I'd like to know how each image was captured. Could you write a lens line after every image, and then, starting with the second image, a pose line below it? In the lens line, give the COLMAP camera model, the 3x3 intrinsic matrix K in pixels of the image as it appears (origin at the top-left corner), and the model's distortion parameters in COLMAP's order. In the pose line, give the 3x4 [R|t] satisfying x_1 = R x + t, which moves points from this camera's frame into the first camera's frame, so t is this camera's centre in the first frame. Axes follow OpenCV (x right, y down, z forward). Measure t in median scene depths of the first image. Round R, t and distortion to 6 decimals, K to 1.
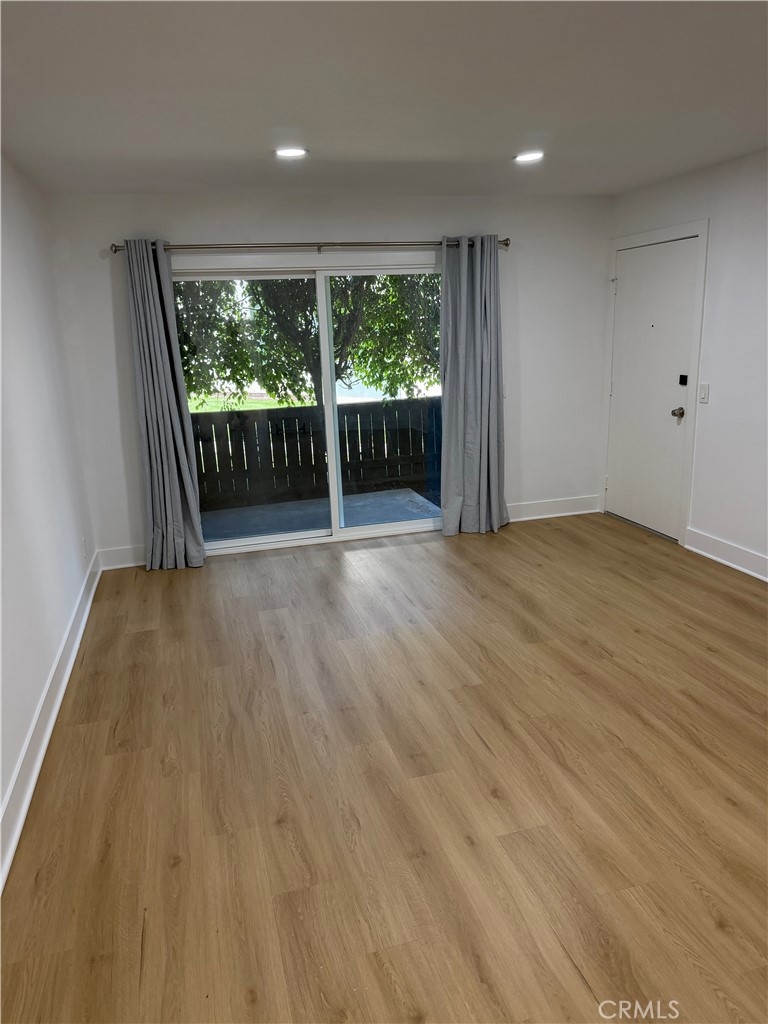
lens RADIAL K [[716.5, 0, 379.9], [0, 716.5, 508.3], [0, 0, 1]] dist [-0.037121, 0.000077]
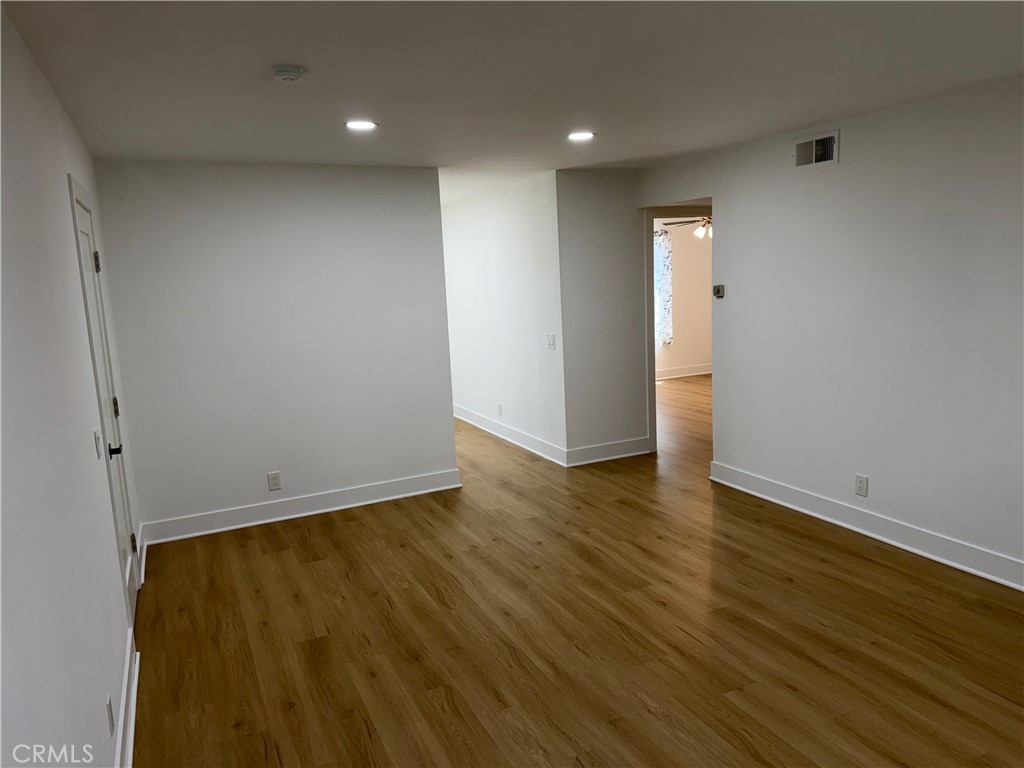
lens RADIAL K [[716.5, 0, 511.3], [0, 716.5, 383.4], [0, 0, 1]] dist [-0.037121, 0.000077]
pose [[-0.979219, 0.131416, -0.154467, 0.553904], [0.059332, 0.913960, 0.401443, -0.531088], [0.193933, 0.383936, -0.902764, 1.827400]]
